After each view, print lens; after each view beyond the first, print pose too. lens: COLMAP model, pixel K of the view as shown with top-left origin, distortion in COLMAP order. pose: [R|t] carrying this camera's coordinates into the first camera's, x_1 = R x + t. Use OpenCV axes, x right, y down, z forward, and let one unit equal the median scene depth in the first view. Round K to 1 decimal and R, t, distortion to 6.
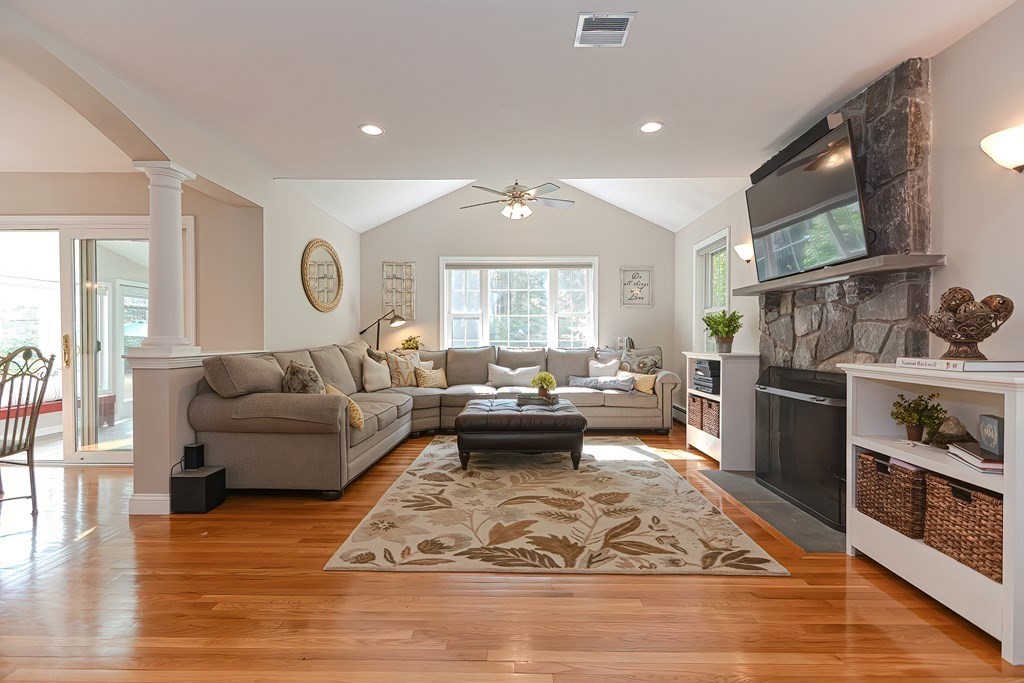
lens RADIAL K [[493.0, 0, 510.2], [0, 493.0, 341.9], [0, 0, 1]] dist [0.004958, -0.003516]
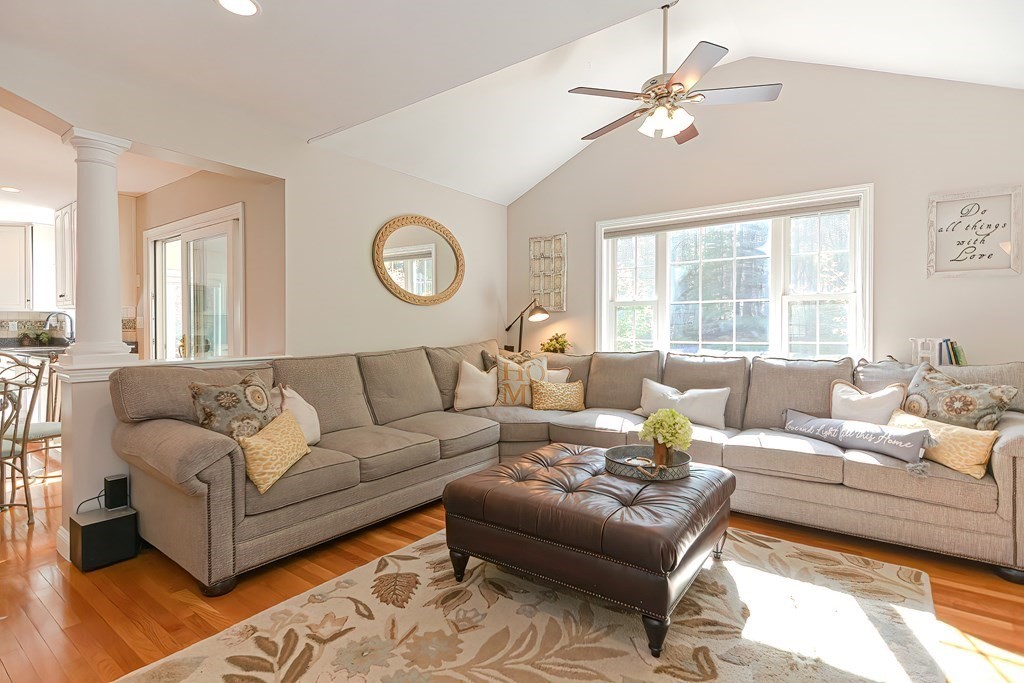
lens RADIAL K [[493.0, 0, 512.9], [0, 493.0, 334.6], [0, 0, 1]] dist [0.004958, -0.003516]
pose [[0.813021, 0.007548, -0.582185, 0.202037], [-0.003452, 0.999961, 0.008143, -0.018993], [0.582224, -0.004611, 0.813016, 0.412096]]
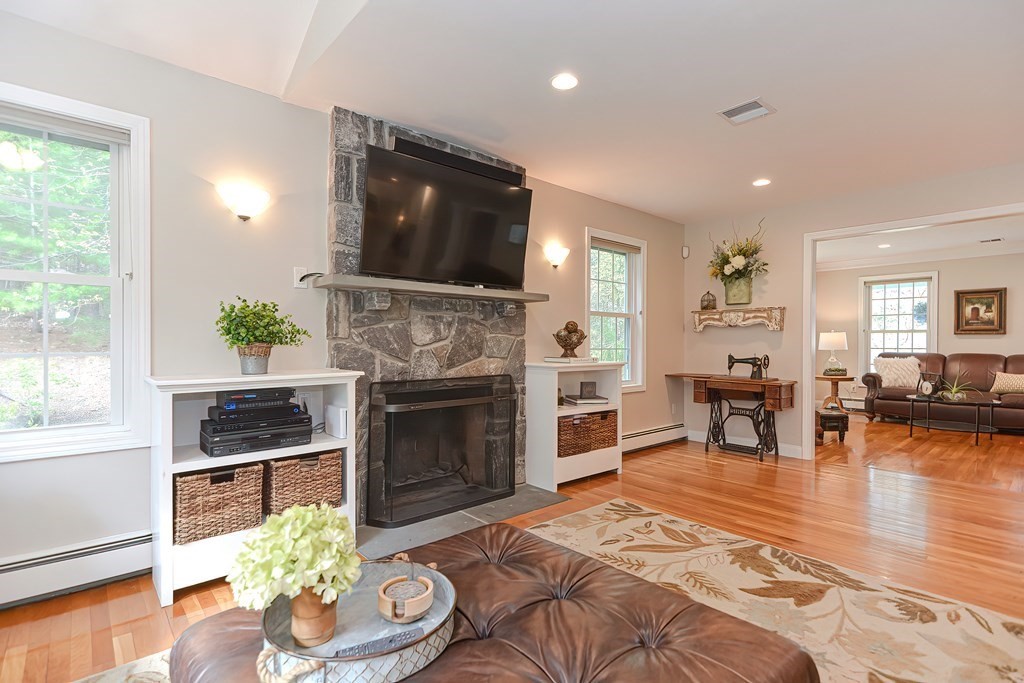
lens RADIAL K [[493.0, 0, 506.4], [0, 493.0, 342.8], [0, 0, 1]] dist [0.004958, -0.003516]
pose [[-0.677274, -0.003683, 0.735721, -0.141894], [0.002590, 0.999969, 0.007390, -0.015117], [-0.735726, 0.006911, -0.677244, 0.960475]]
